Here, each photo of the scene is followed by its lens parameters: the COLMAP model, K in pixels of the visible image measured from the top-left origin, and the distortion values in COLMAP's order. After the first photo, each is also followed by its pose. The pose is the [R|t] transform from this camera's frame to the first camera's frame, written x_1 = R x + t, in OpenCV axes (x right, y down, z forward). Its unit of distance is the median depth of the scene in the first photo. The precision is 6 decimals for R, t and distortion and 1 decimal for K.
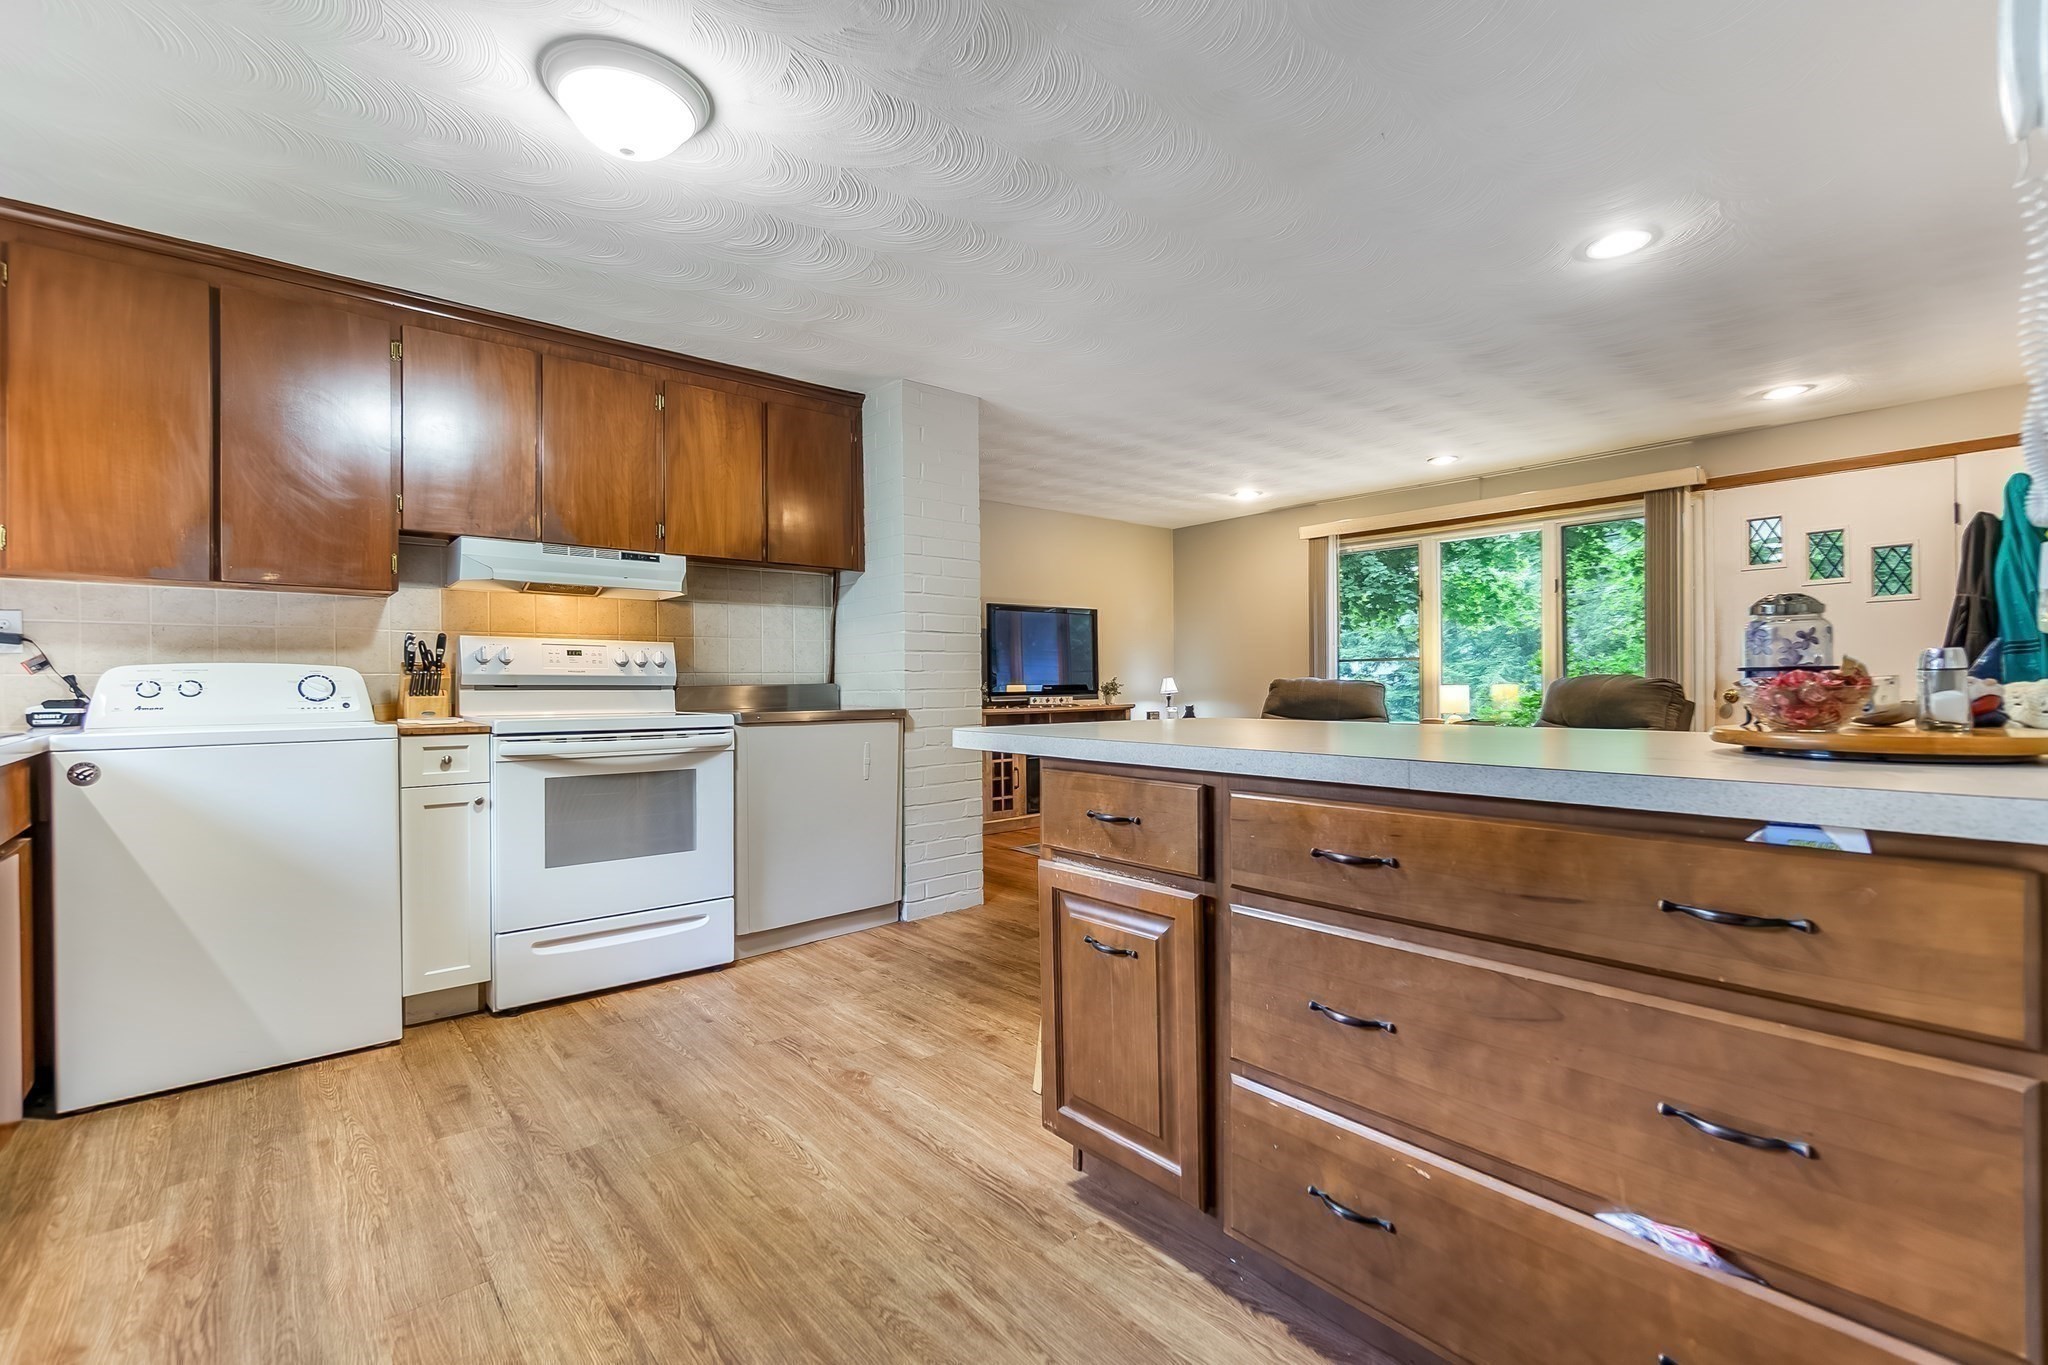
lens RADIAL K [[903.8, 0, 1019.1], [0, 903.8, 686.6], [0, 0, 1]] dist [-0.002630, -0.000284]
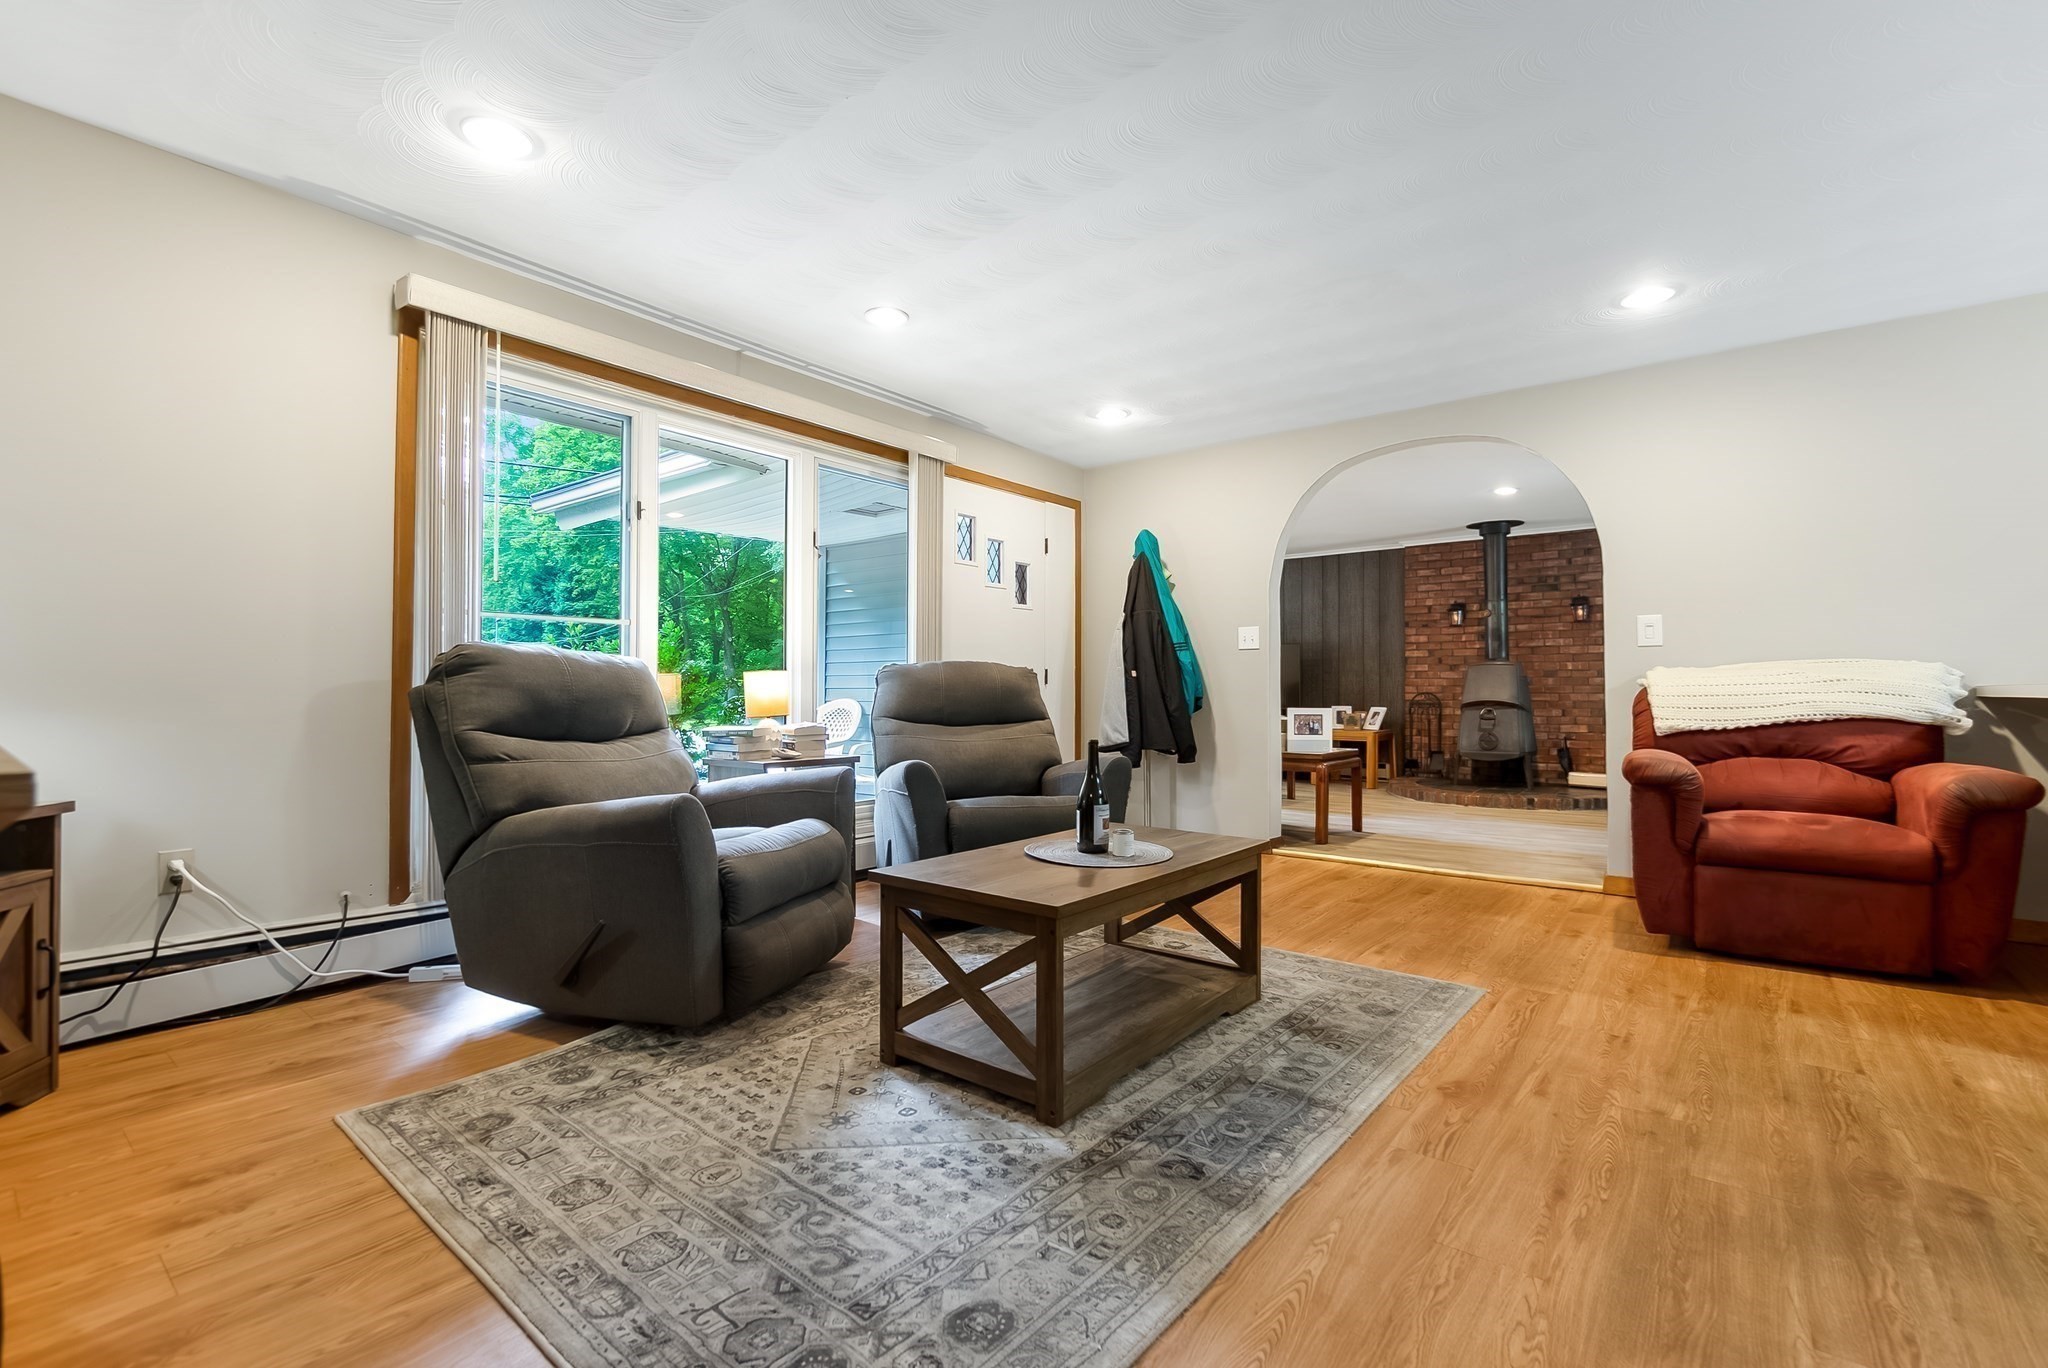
lens RADIAL K [[901.3, 0, 1016.4], [0, 901.3, 679.4], [0, 0, 1]] dist [-0.004352, 0.000032]
pose [[-0.196910, 0.022977, 0.980152, -0.269892], [0.006398, 0.999734, -0.022151, 0.034238], [-0.980401, 0.001909, -0.197005, 1.651510]]
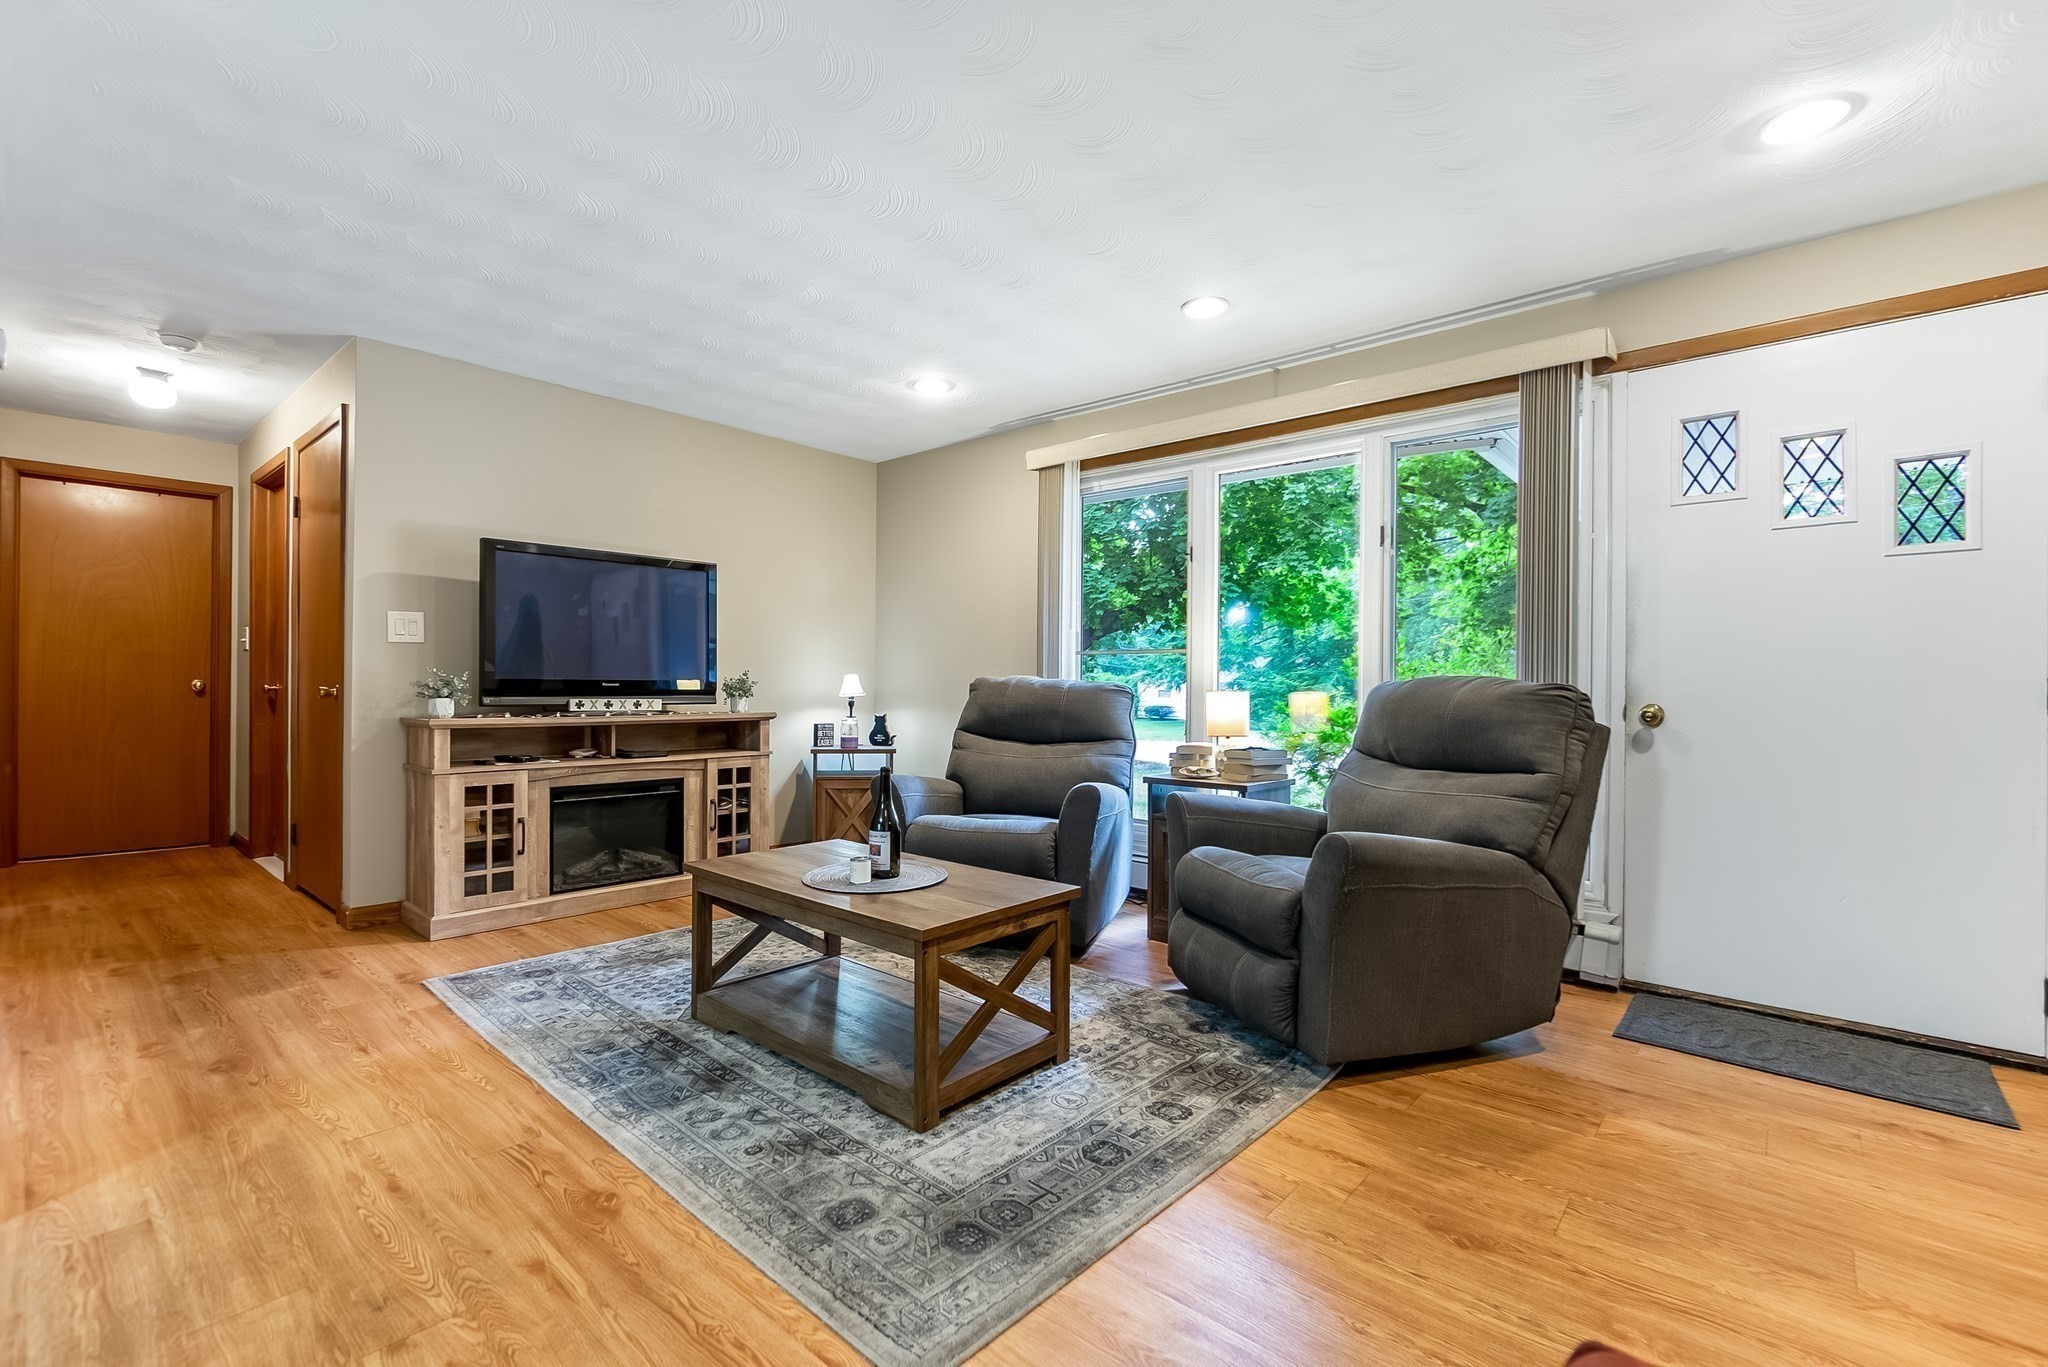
lens RADIAL K [[895.8, 0, 1016.6], [0, 895.8, 688.6], [0, 0, 1]] dist [-0.002462, -0.000784]
pose [[0.989105, 0.018239, 0.146080, 0.426516], [-0.017935, 0.999833, -0.003395, 0.003054], [-0.146118, 0.000738, 0.989267, 0.704285]]
